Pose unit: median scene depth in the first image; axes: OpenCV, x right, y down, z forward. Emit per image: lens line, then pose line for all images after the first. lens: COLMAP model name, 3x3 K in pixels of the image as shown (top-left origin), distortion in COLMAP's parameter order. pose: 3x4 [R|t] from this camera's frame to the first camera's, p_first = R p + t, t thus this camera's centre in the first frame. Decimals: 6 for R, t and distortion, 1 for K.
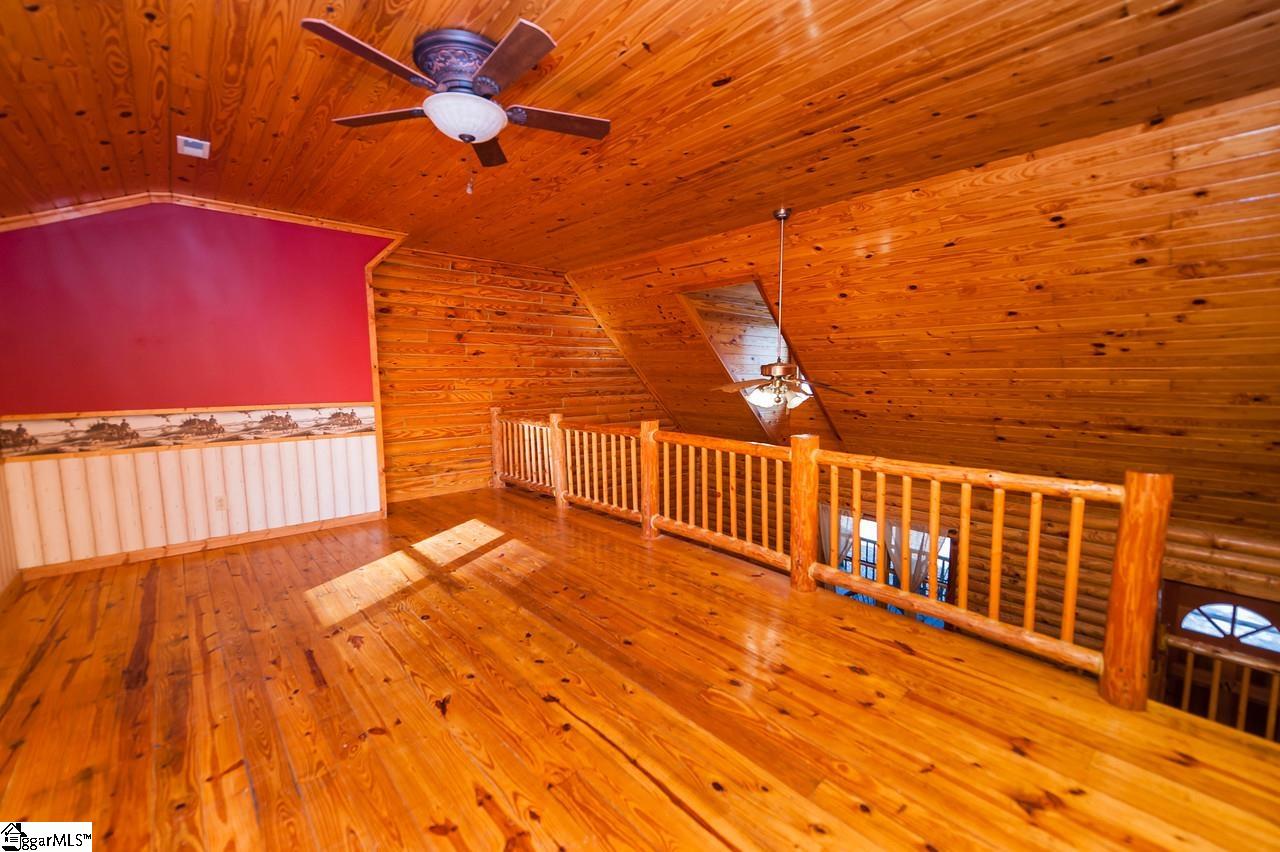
lens RADIAL K [[524.2, 0, 642.4], [0, 524.2, 430.6], [0, 0, 1]] dist [0.020893, -0.008493]
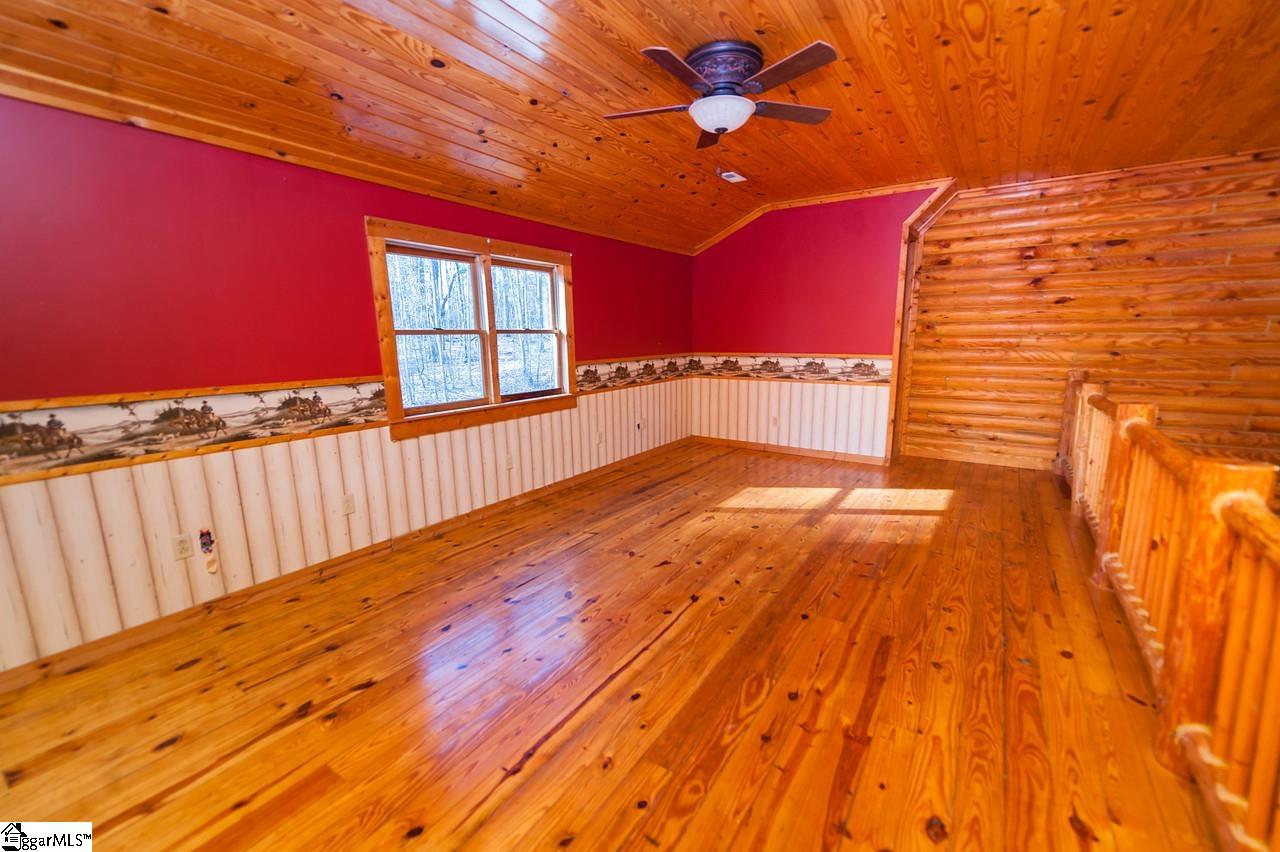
lens RADIAL K [[524.2, 0, 642.4], [0, 524.2, 430.6], [0, 0, 1]] dist [0.020893, -0.008493]
pose [[0.251548, 0.181126, -0.950746, 0.557574], [-0.100863, 0.981890, 0.160373, -0.034979], [0.962575, 0.055554, 0.265261, 0.340601]]
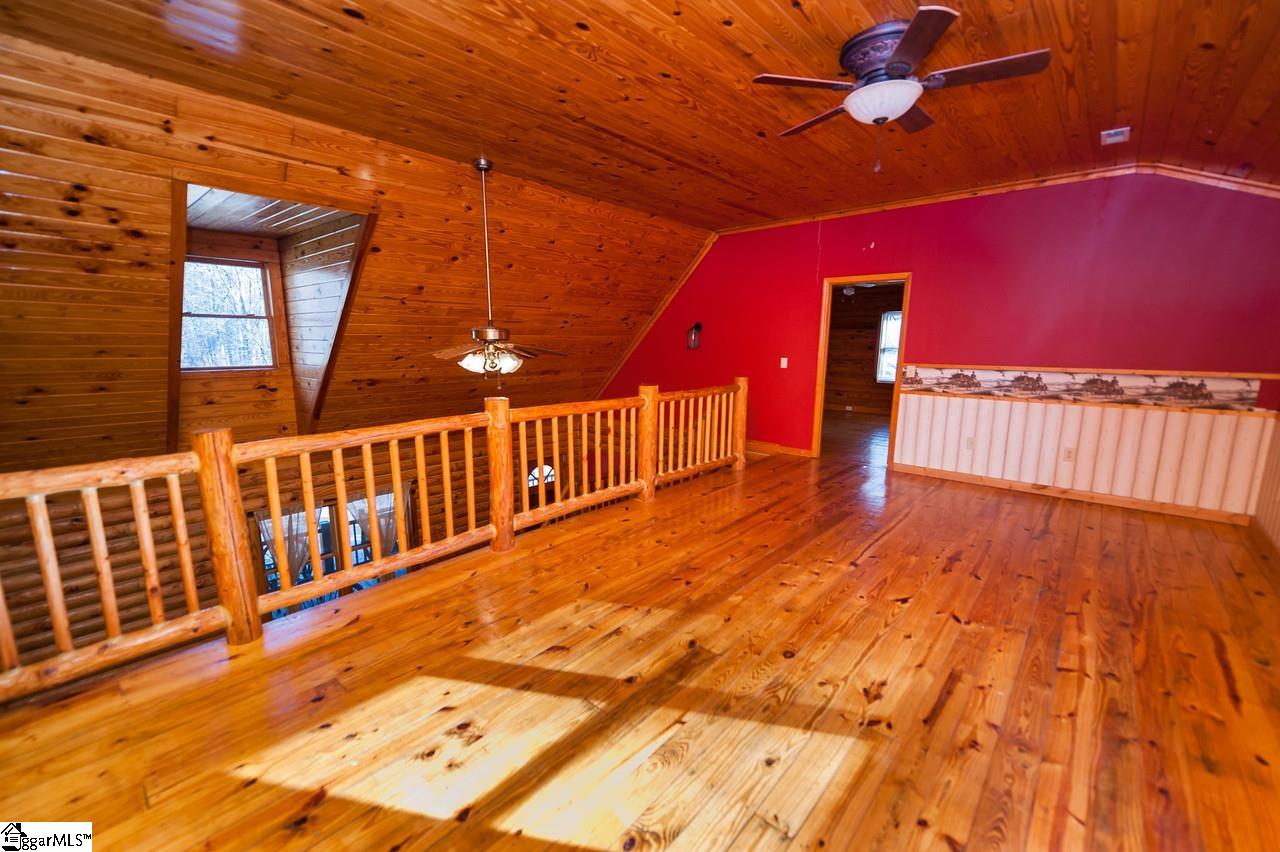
lens RADIAL K [[524.2, 0, 642.4], [0, 524.2, 430.6], [0, 0, 1]] dist [0.020893, -0.008493]
pose [[-0.121215, -0.166789, 0.978513, -0.916885], [0.107834, 0.977735, 0.180014, -0.106484], [-0.986752, 0.127337, -0.100531, 1.054832]]
